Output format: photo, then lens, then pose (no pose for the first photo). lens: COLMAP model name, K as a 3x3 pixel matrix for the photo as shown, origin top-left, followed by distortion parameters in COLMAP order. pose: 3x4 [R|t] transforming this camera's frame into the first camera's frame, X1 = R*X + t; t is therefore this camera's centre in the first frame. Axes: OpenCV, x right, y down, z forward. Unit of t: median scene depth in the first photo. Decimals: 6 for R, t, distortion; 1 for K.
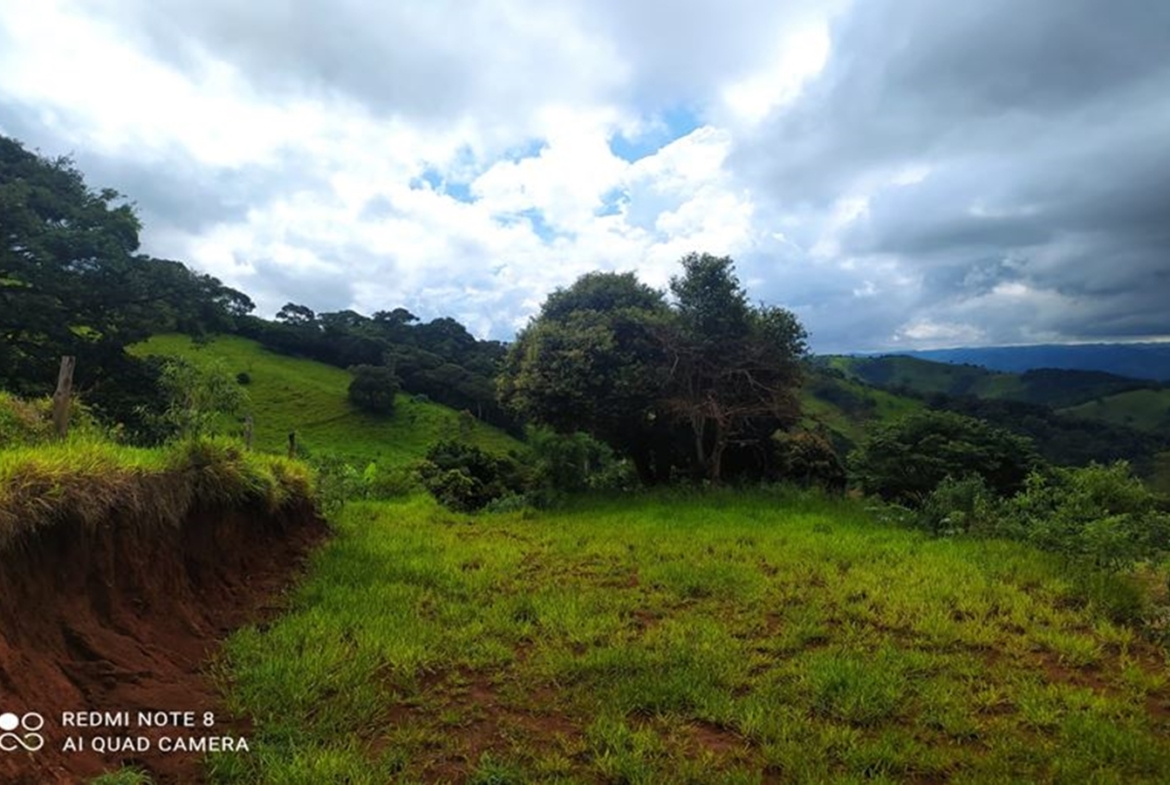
lens RADIAL K [[919.0, 0, 628.4], [0, 919.0, 368.6], [0, 0, 1]] dist [0.053750, -0.048363]
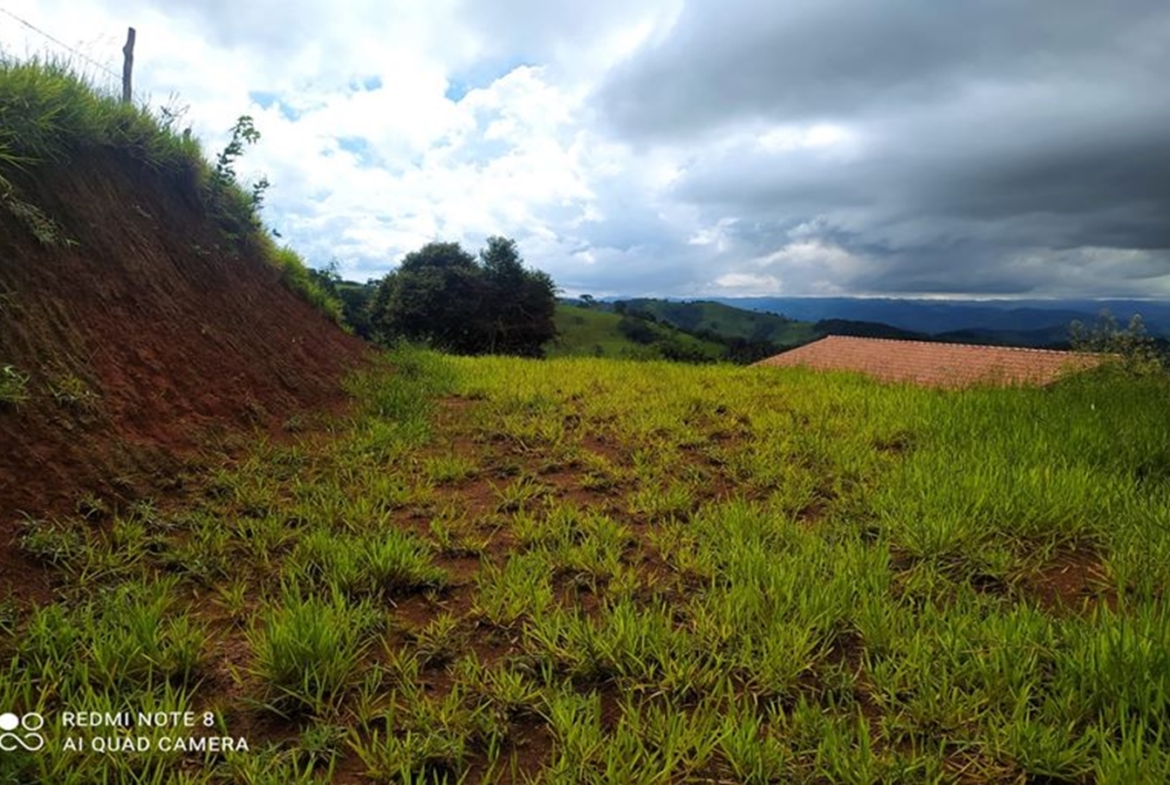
lens RADIAL K [[932.8, 0, 573.1], [0, 932.8, 416.4], [0, 0, 1]] dist [0.062081, -0.006538]
pose [[0.992057, 0.026410, 0.122989, 0.004008], [-0.040539, 0.992673, 0.113831, 0.001730], [-0.119082, -0.117913, 0.985858, -0.256449]]
